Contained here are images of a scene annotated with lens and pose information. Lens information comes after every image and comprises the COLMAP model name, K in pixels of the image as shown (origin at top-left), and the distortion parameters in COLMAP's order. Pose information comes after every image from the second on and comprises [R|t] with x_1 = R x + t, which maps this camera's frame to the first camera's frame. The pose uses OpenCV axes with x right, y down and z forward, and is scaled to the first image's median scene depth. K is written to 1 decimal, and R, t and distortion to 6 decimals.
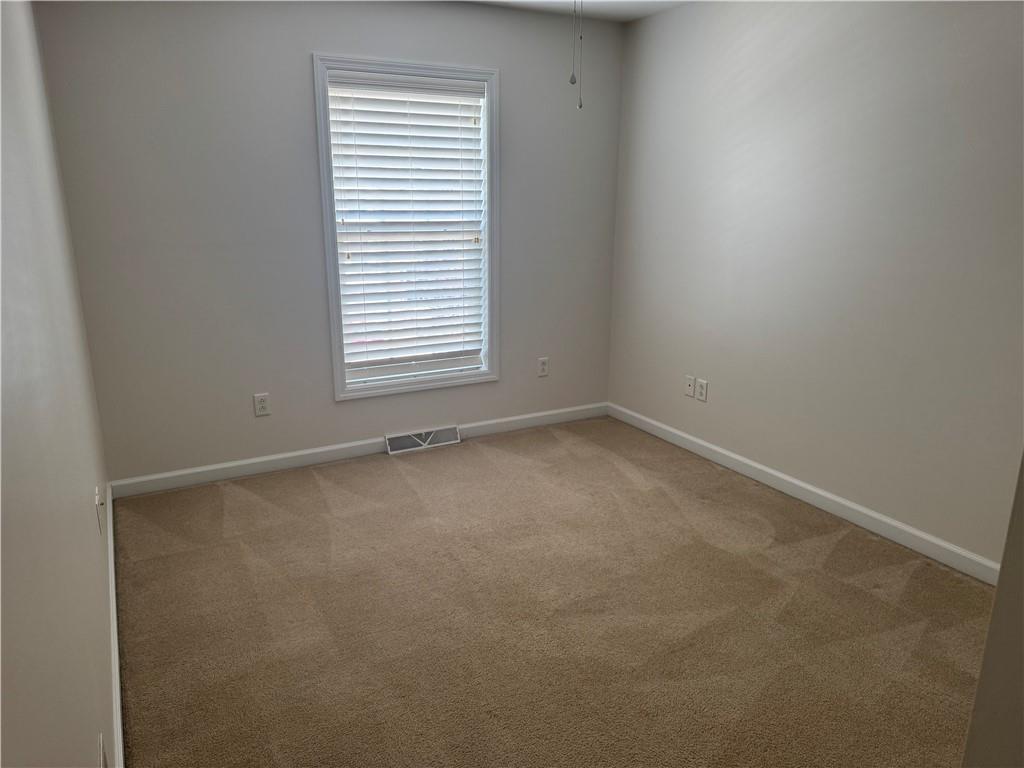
lens RADIAL K [[720.0, 0, 512.5], [0, 720.0, 382.5], [0, 0, 1]] dist [0.094520, -0.131122]
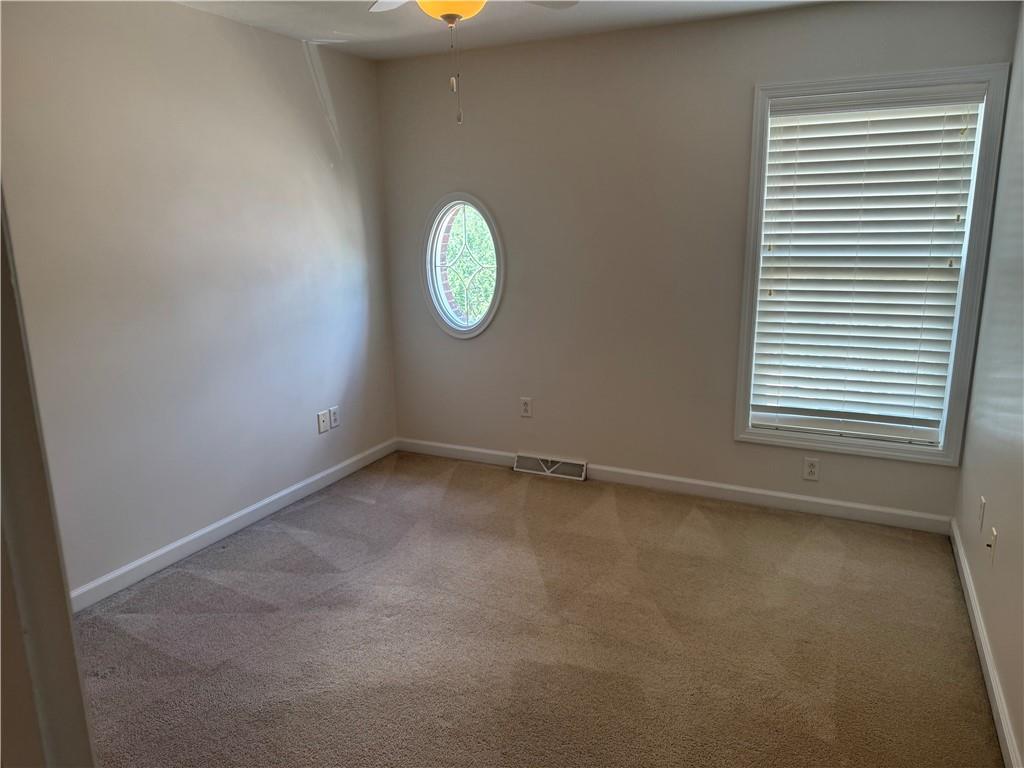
lens RADIAL K [[720.0, 0, 512.5], [0, 720.0, 382.5], [0, 0, 1]] dist [0.094520, -0.131122]
pose [[0.576996, 0.163526, -0.800209, 0.629137], [-0.197932, 0.978543, 0.057249, -0.083585], [0.792401, 0.125354, 0.596982, 0.331200]]
